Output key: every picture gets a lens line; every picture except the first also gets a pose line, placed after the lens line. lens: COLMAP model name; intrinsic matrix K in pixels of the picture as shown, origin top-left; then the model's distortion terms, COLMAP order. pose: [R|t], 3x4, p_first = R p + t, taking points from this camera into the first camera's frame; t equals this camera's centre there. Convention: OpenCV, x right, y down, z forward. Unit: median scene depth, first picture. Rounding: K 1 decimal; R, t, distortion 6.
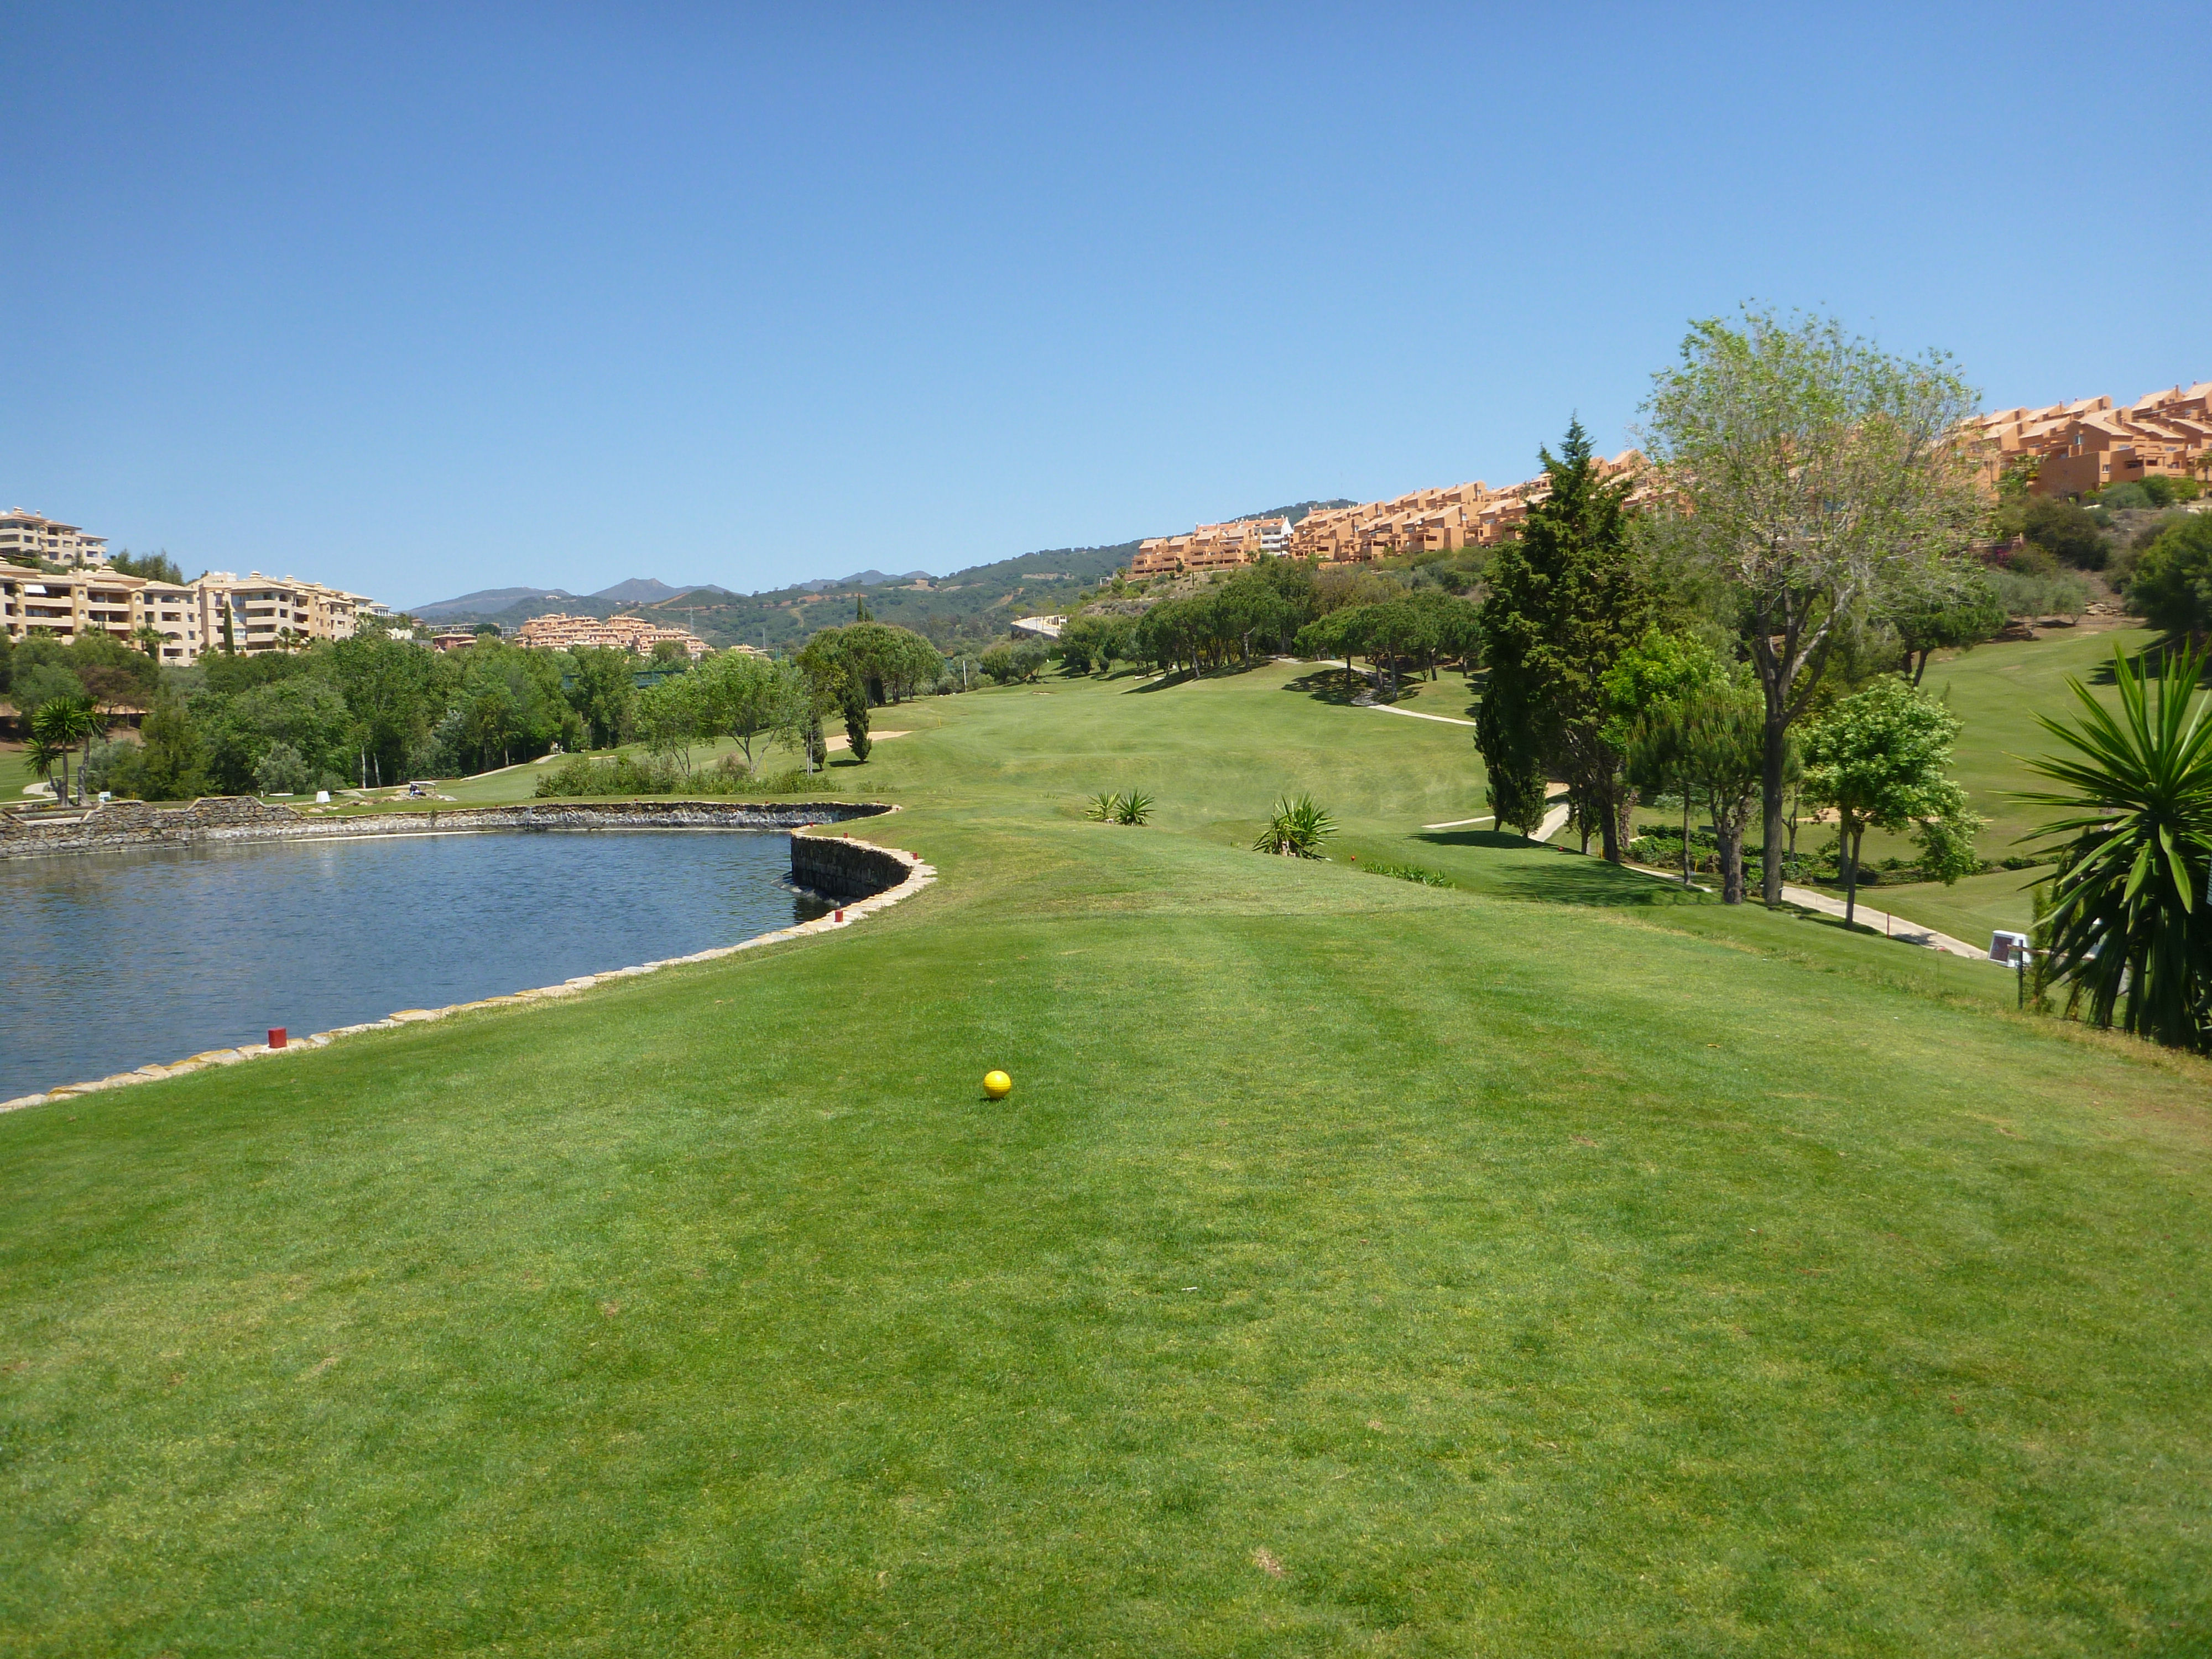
lens RADIAL K [[1808.2, 0, 1106.0], [0, 1808.2, 829.5], [0, 0, 1]] dist [0.001129, 0.000124]
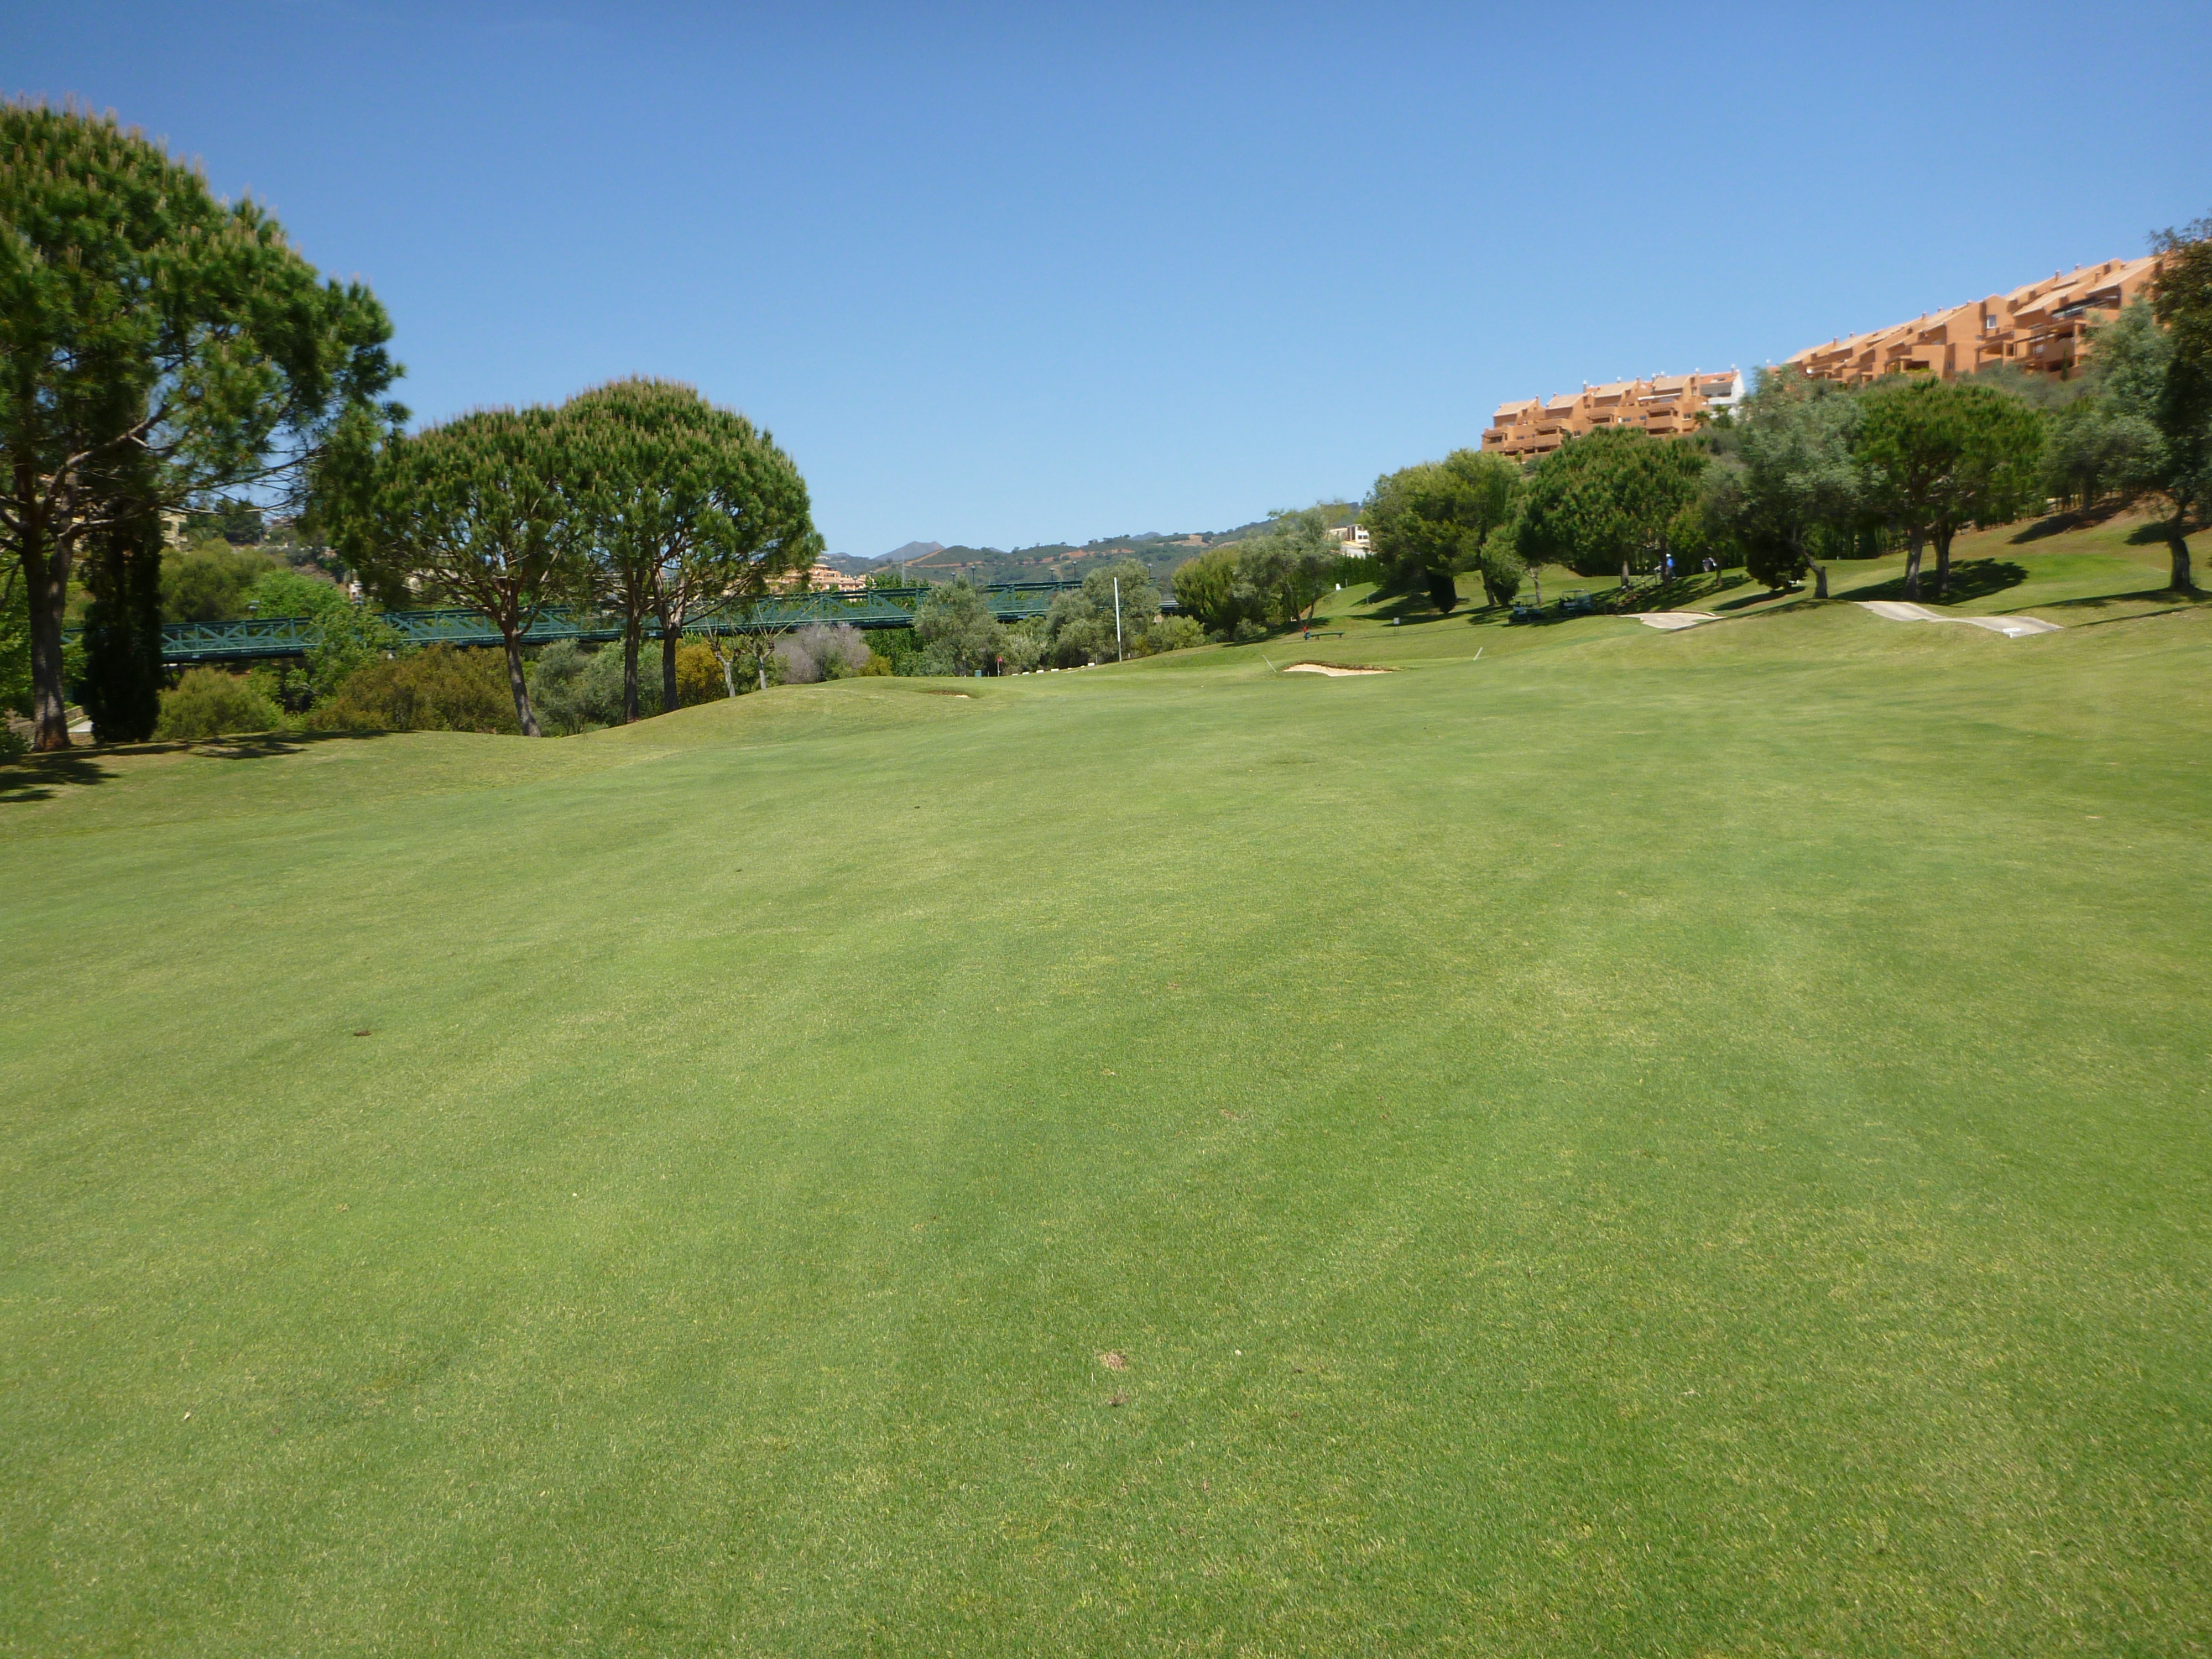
lens RADIAL K [[1809.1, 0, 1106.0], [0, 1809.1, 829.5], [0, 0, 1]] dist [-0.004125, -0.001195]
pose [[0.988114, 0.018350, -0.152624, -0.014418], [-0.015344, 0.999665, 0.020851, -0.031462], [0.152956, -0.018261, 0.988064, 0.403622]]
